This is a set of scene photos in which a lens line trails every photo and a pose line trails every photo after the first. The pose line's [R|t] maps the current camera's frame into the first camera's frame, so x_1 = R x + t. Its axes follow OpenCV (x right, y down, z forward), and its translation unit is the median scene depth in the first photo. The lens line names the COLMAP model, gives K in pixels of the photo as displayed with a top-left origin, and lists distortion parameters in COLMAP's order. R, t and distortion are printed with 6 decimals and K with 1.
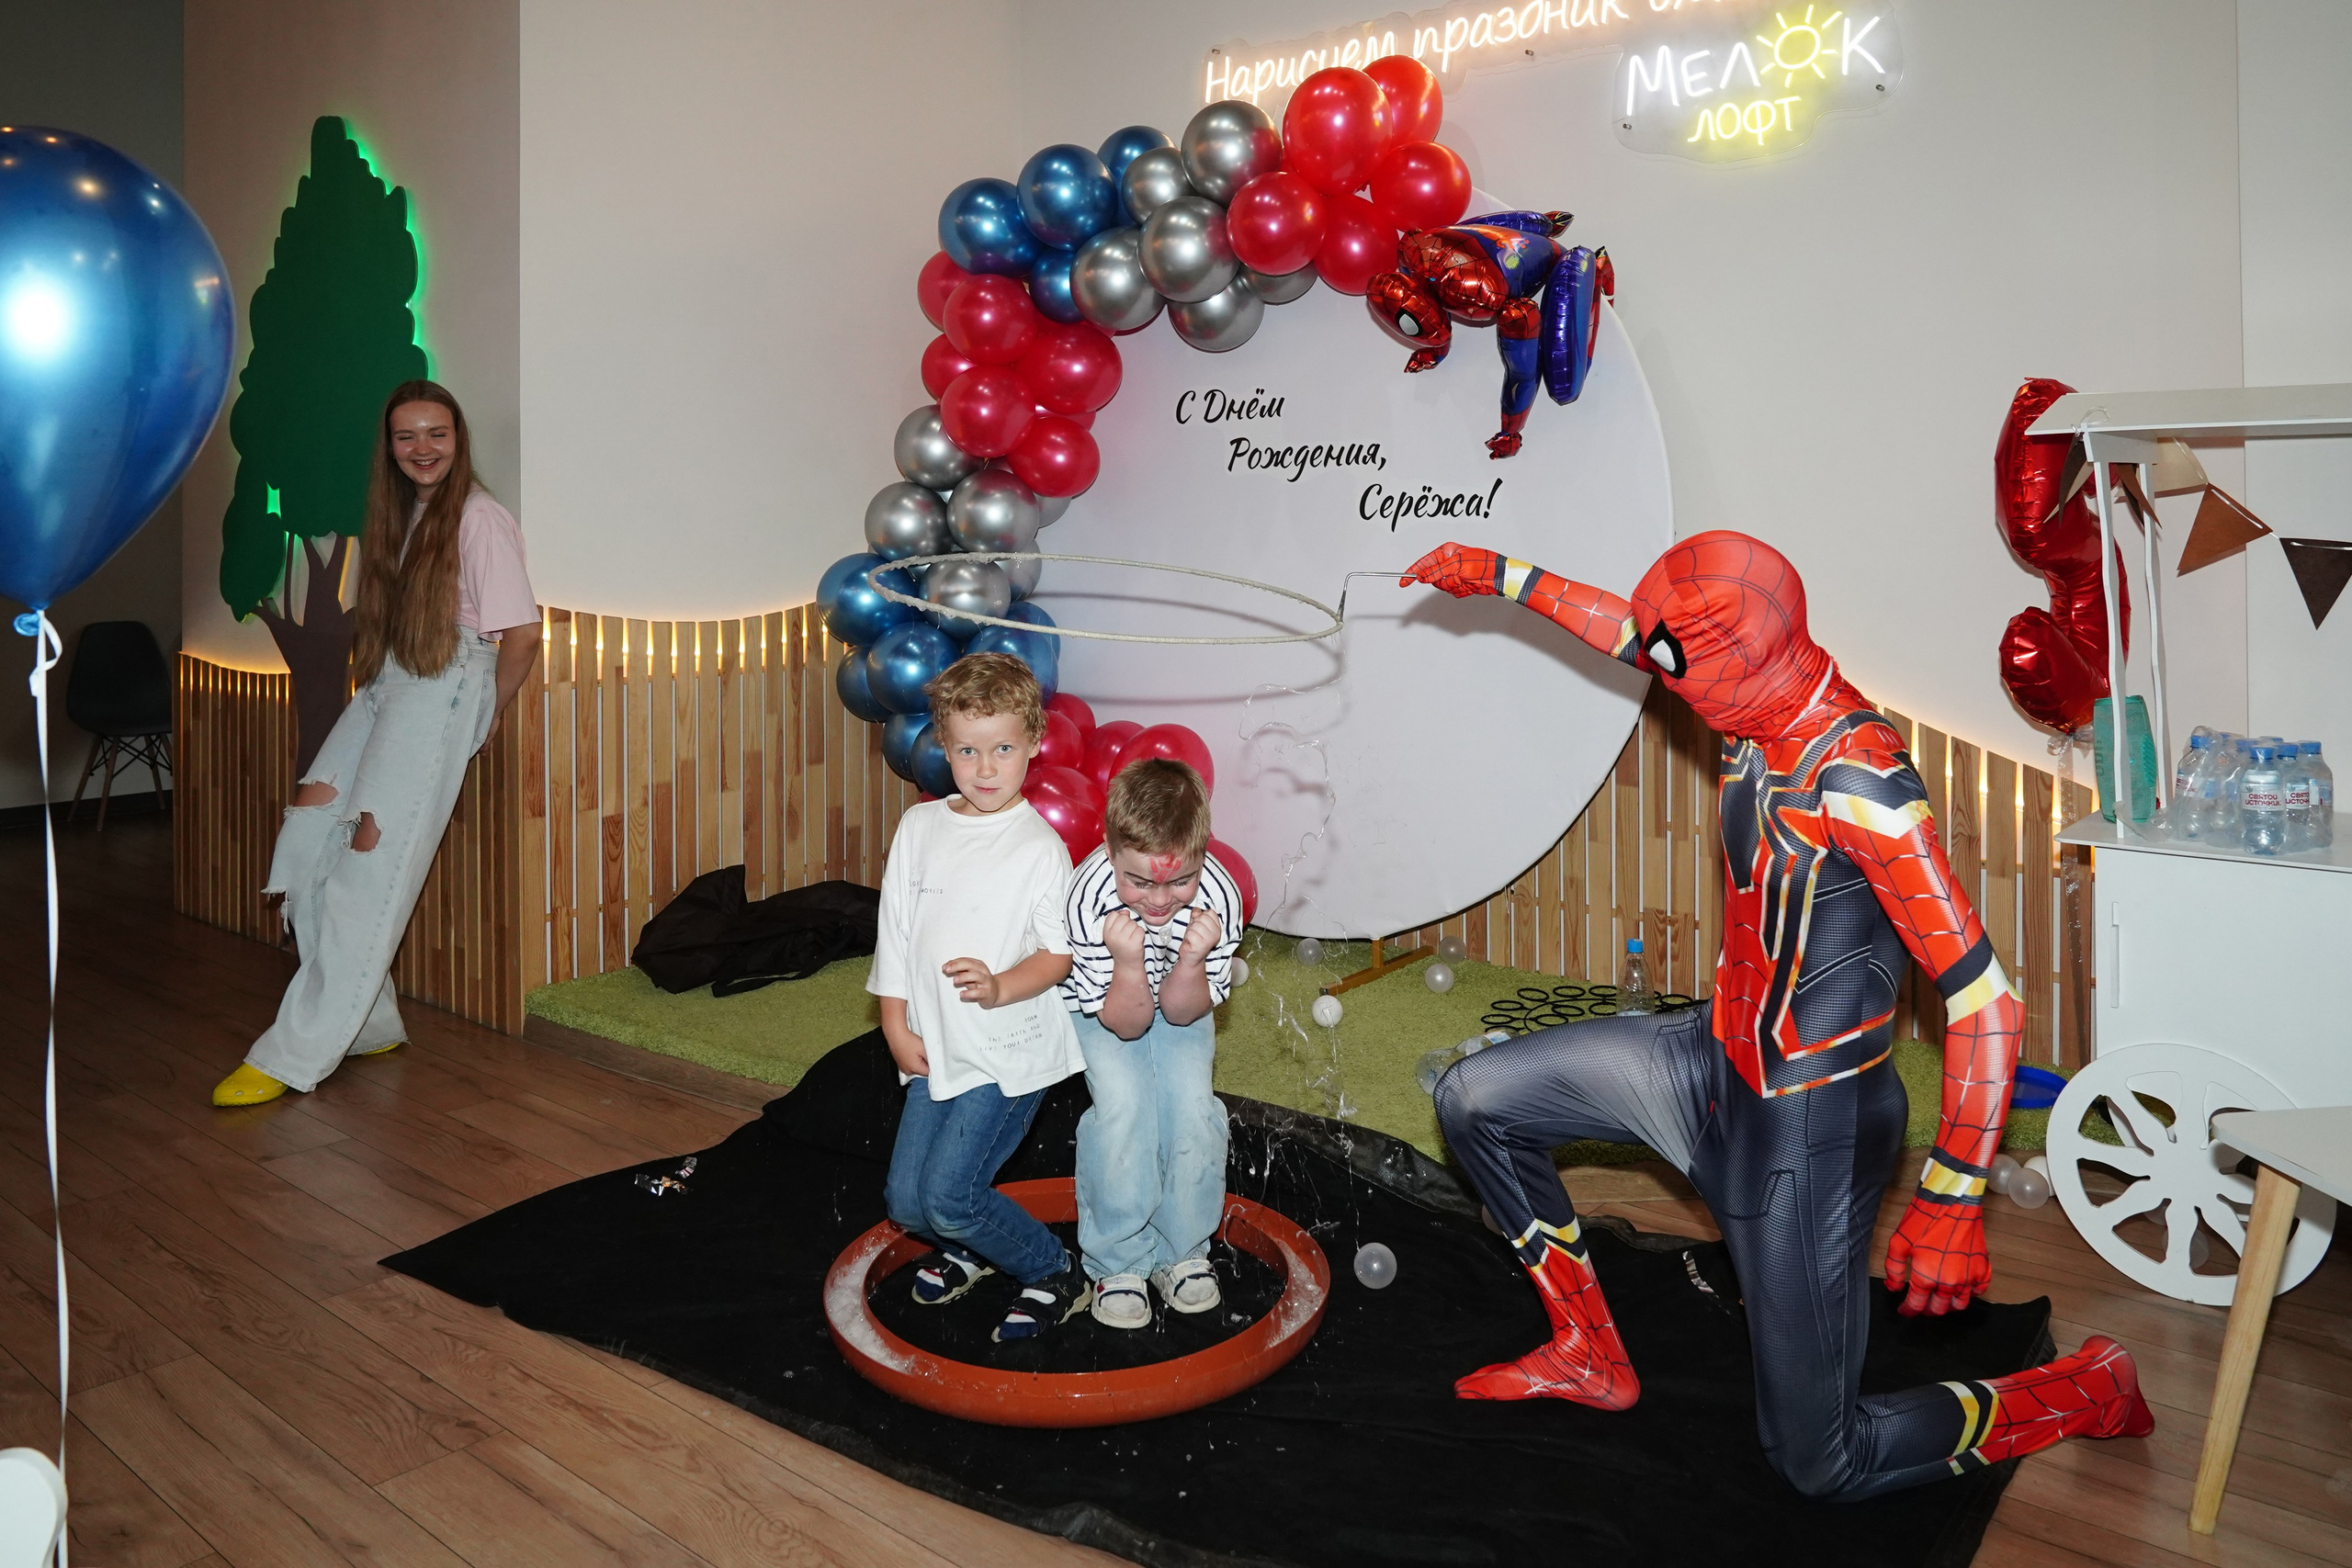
lens RADIAL K [[1720.7, 0, 1212.5], [0, 1720.7, 465.6], [0, 0, 1]] dist [-0.003222, -0.002724]
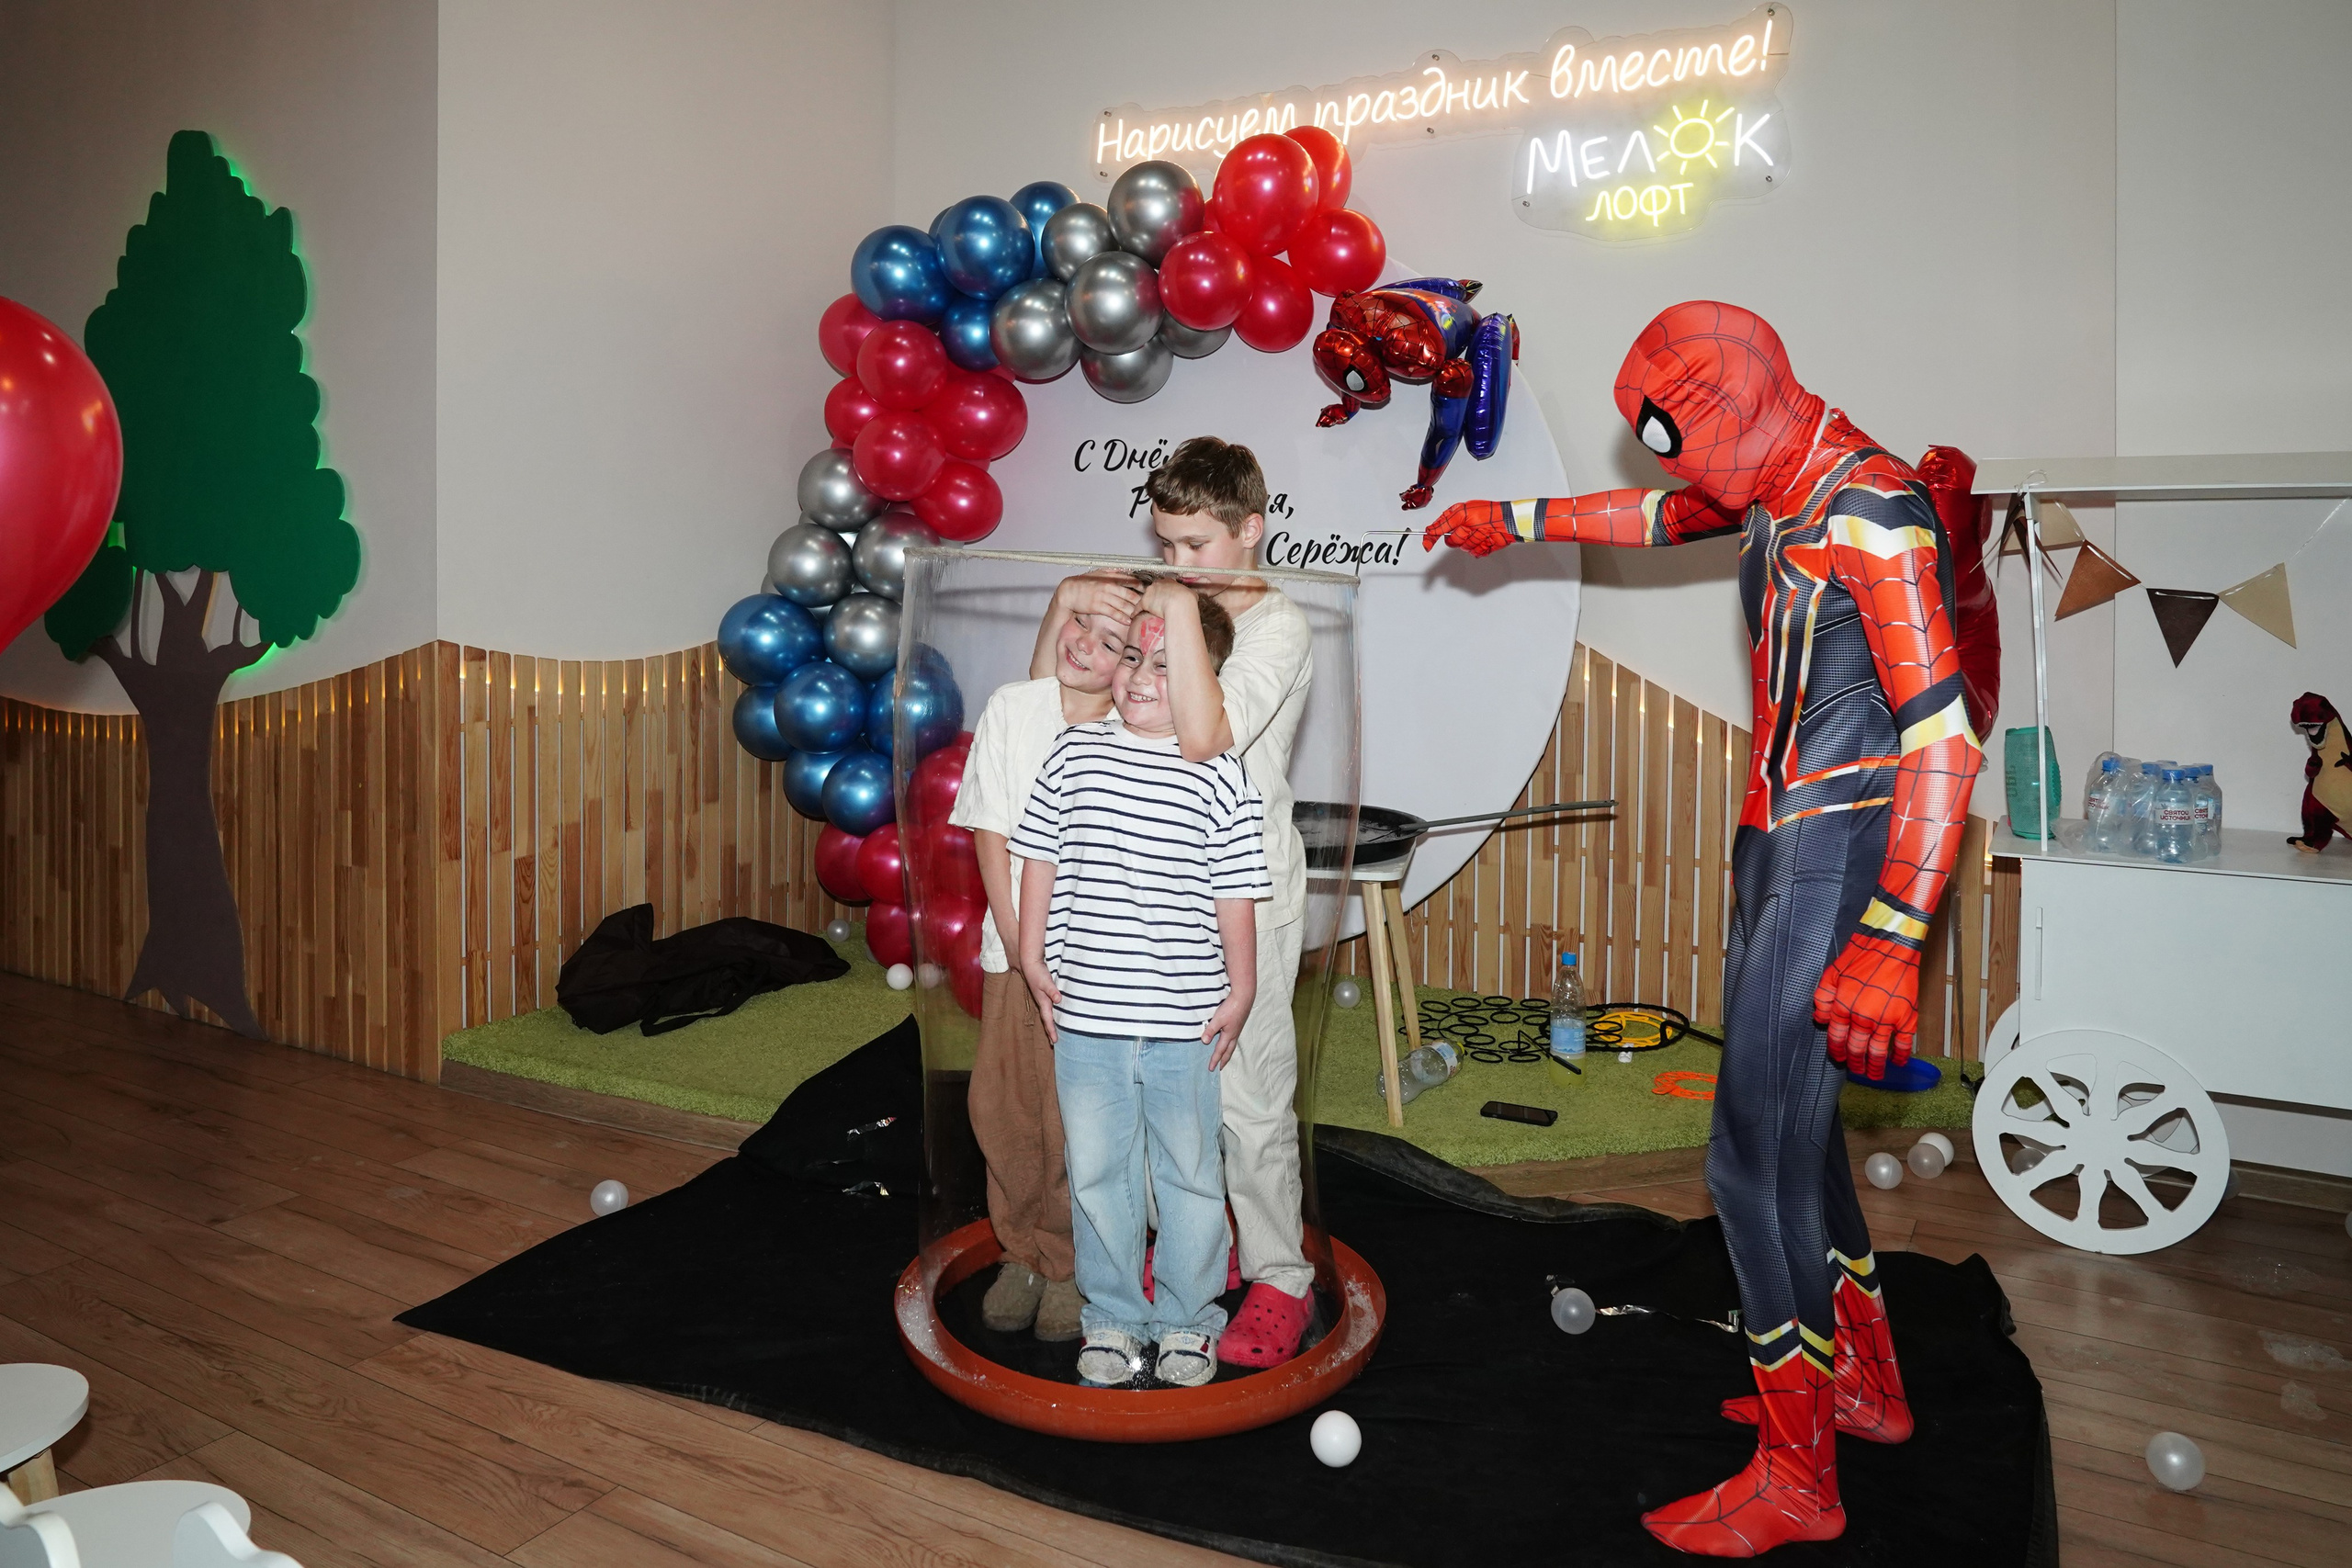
lens RADIAL K [[1610.4, 0, 1056.4], [0, 1610.4, 547.1], [0, 0, 1]] dist [-0.012856, 0.002883]
pose [[0.986922, 0.012432, 0.160719, -0.207952], [-0.015234, 0.999752, 0.016216, 0.006548], [-0.160478, -0.018452, 0.986867, 0.046717]]
